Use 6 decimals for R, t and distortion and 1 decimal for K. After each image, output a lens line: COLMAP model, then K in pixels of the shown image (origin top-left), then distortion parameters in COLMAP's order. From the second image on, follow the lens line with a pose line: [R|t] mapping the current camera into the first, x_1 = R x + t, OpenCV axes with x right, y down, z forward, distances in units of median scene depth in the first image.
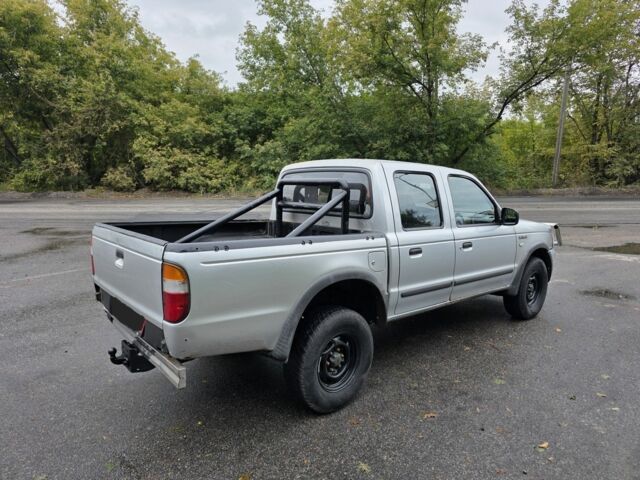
lens RADIAL K [[437.8, 0, 320.2], [0, 437.8, 239.9], [0, 0, 1]] dist [0.003178, 0.001121]
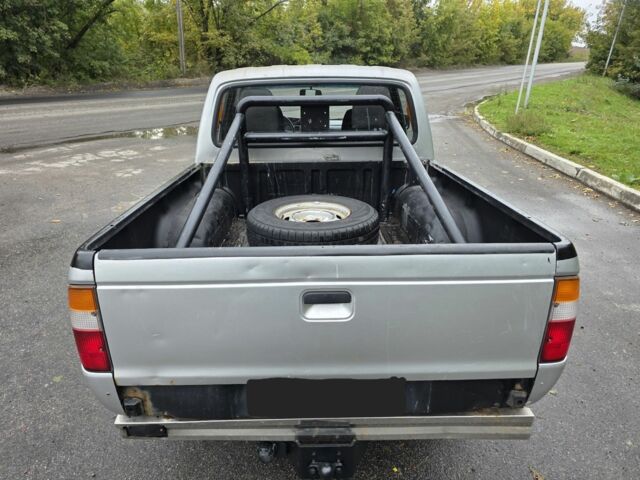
lens RADIAL K [[437.8, 0, 320.1], [0, 437.8, 240.3], [0, 0, 1]] dist [0.003178, 0.001121]
pose [[0.626875, -0.288814, 0.723612, -0.109918], [0.104942, 0.951592, 0.288894, -0.022778], [-0.772020, -0.105164, 0.626838, 0.100028]]
